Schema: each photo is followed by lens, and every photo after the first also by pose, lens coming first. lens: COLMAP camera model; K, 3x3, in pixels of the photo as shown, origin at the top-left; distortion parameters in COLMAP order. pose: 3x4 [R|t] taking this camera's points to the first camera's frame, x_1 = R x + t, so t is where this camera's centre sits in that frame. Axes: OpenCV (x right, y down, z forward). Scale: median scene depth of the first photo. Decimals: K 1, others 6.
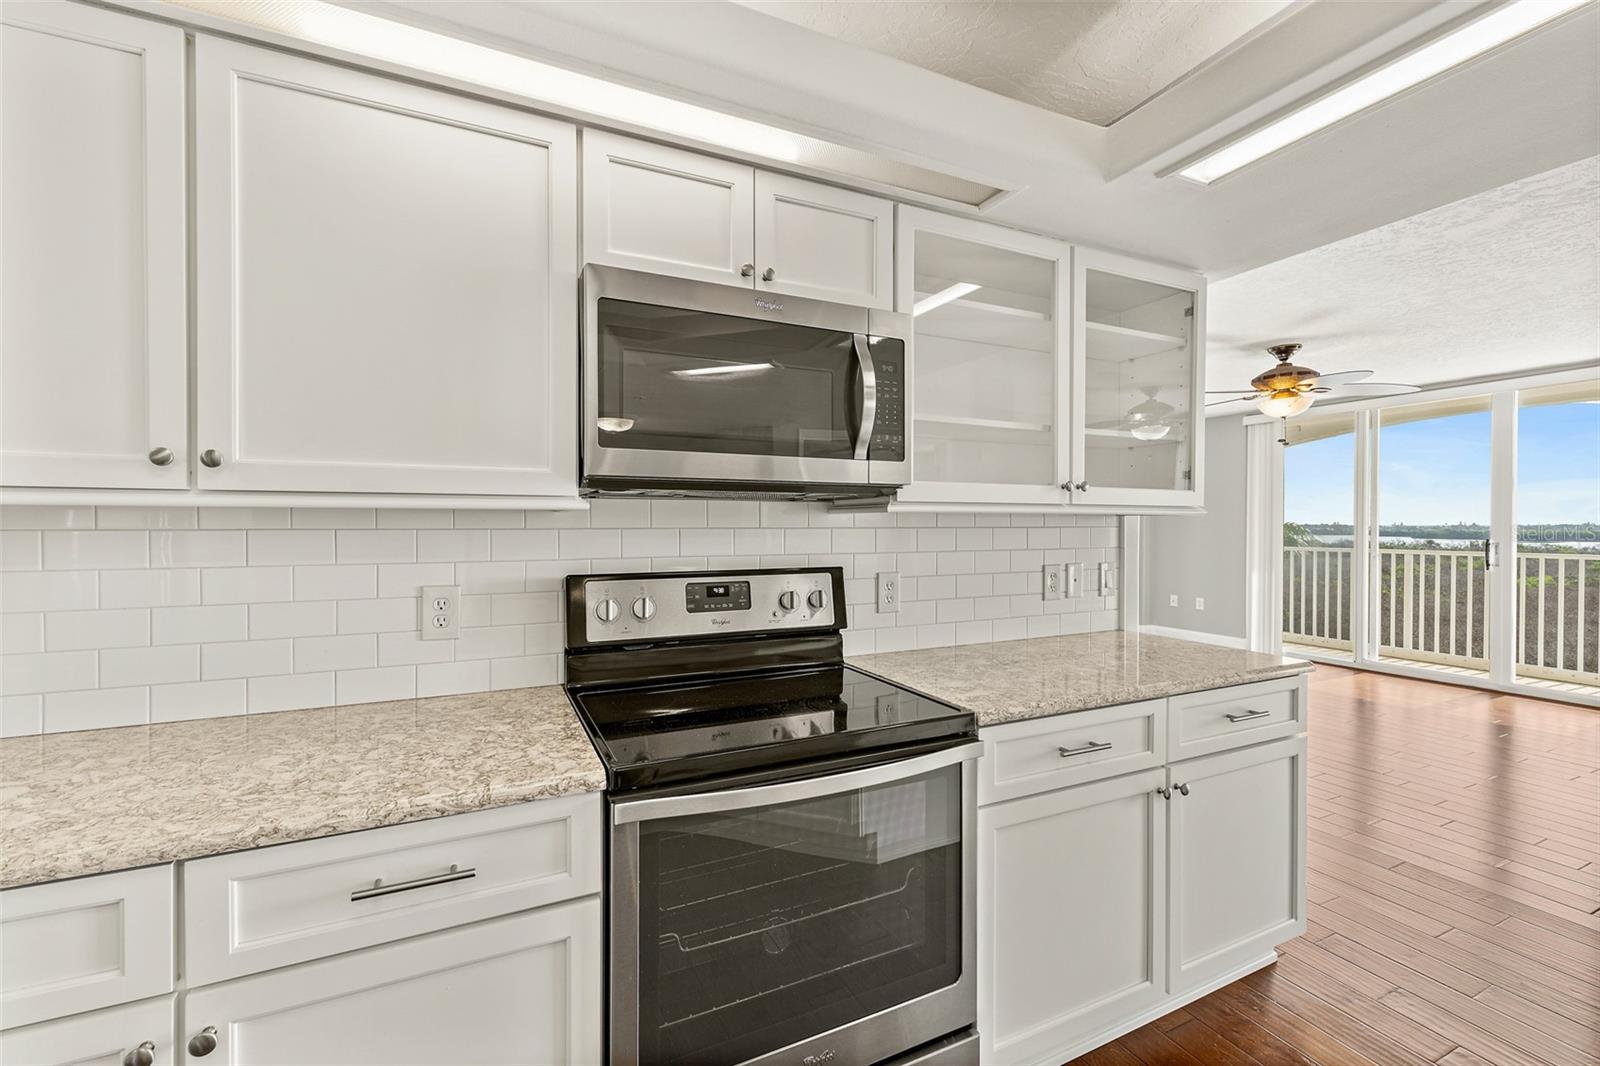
lens RADIAL K [[680.8, 0, 793.6], [0, 680.8, 532.0], [0, 0, 1]] dist [0.000651, -0.001301]
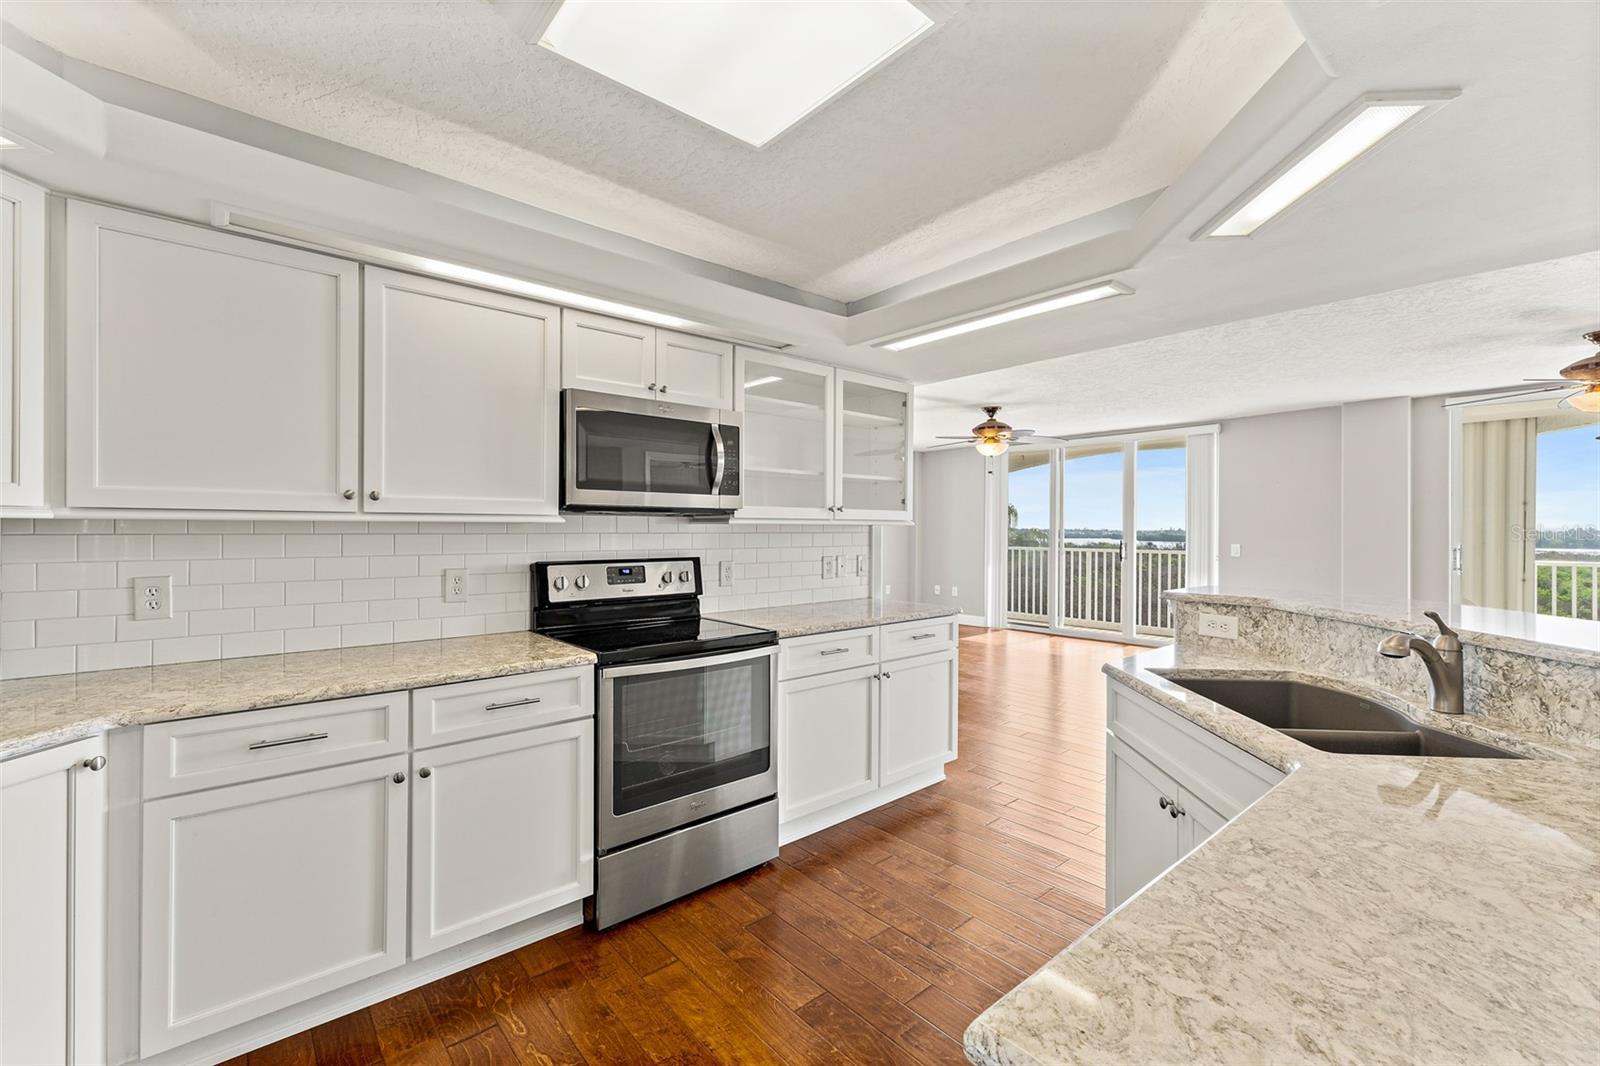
lens RADIAL K [[680.8, 0, 799.7], [0, 680.8, 529.6], [0, 0, 1]] dist [0.000651, -0.001301]
pose [[0.962423, 0.003496, 0.271533, -0.159555], [-0.001310, 0.999965, -0.008232, -0.001379], [-0.271552, 0.007567, 0.962394, -0.715729]]
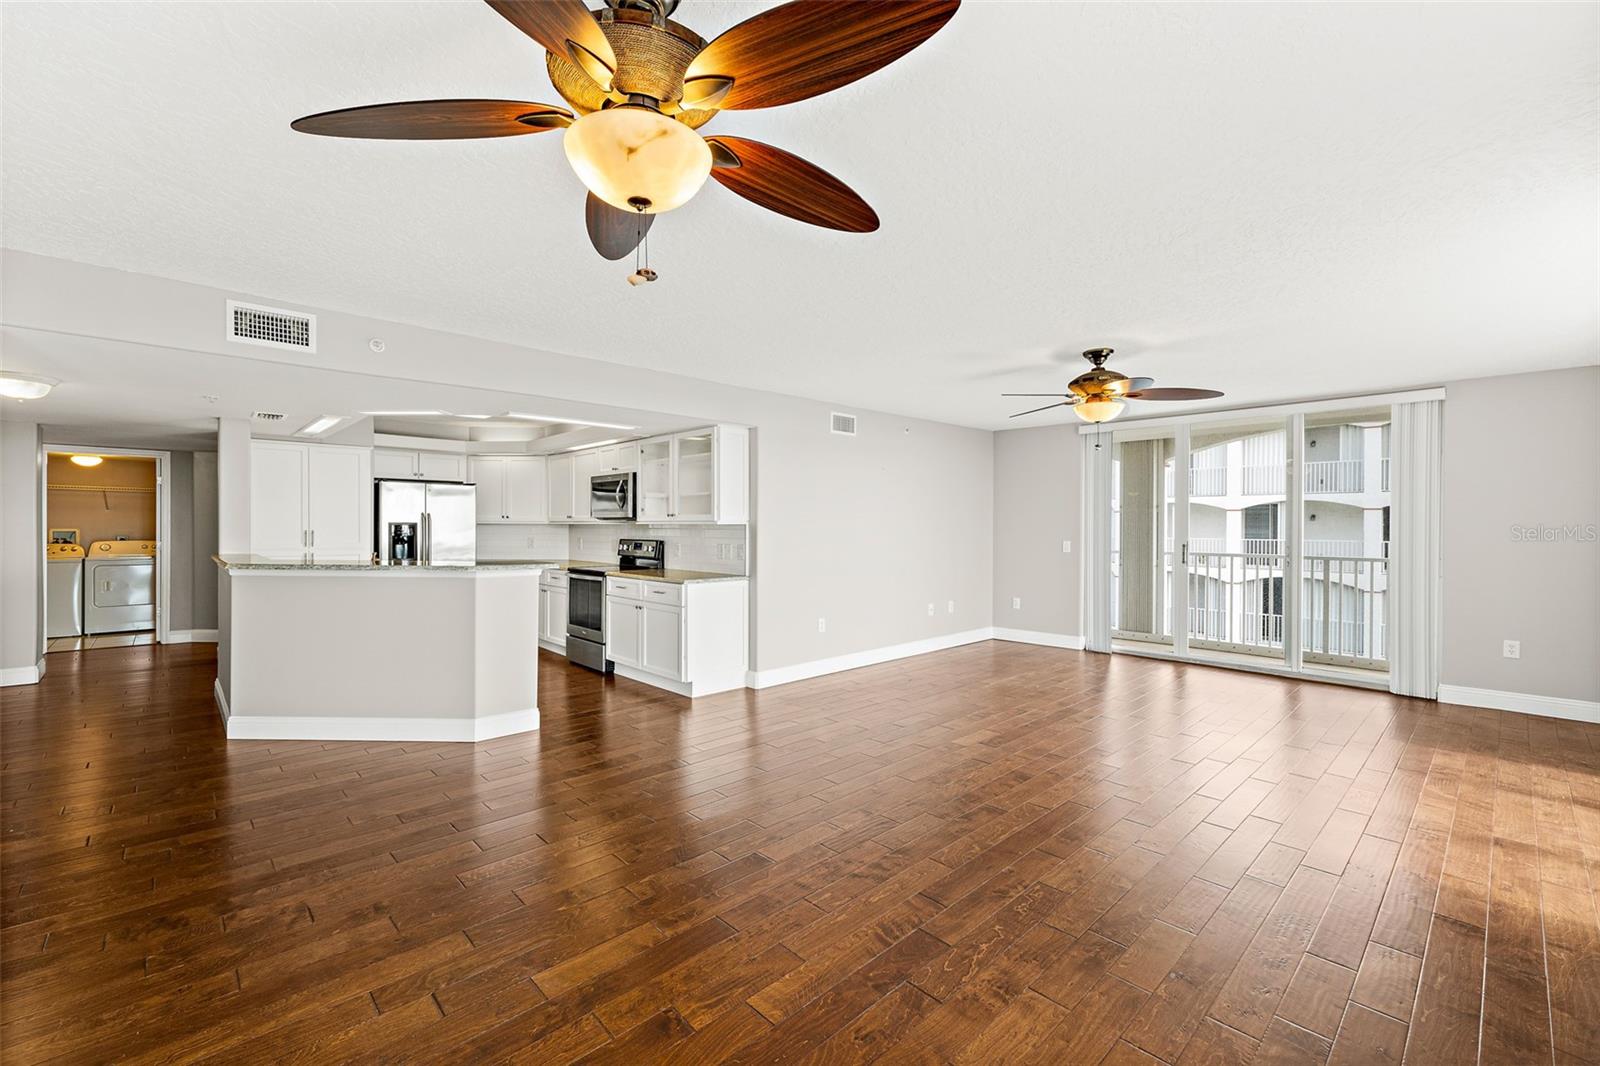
lens RADIAL K [[680.8, 0, 808.3], [0, 680.8, 531.5], [0, 0, 1]] dist [0.000651, -0.001301]
pose [[0.314769, 0.009069, -0.949125, 3.984819], [-0.016196, 0.999860, 0.004183, -0.020674], [0.949030, 0.014055, 0.314872, 0.727132]]
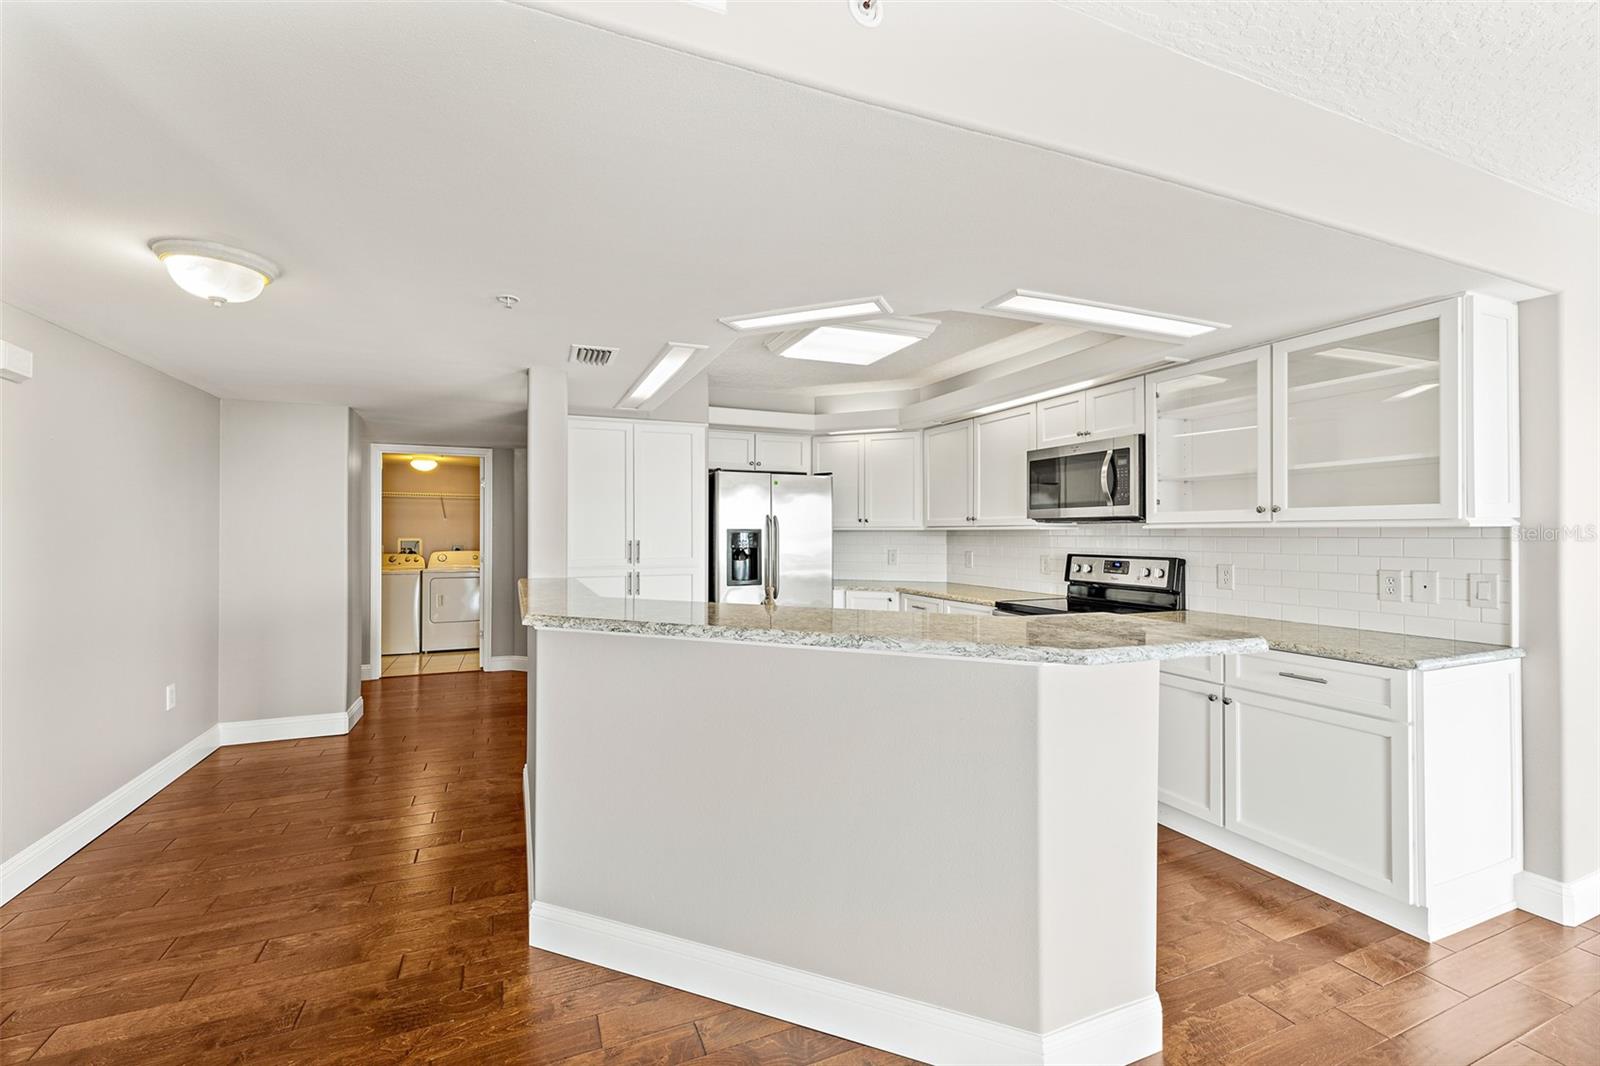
lens RADIAL K [[680.8, 0, 796.1], [0, 680.8, 525.4], [0, 0, 1]] dist [0.000651, -0.001301]
pose [[-0.041775, -0.010324, -0.999074, 2.225366], [-0.011034, 0.999890, -0.009871, -0.007574], [0.999066, 0.010611, -0.041885, 0.052151]]
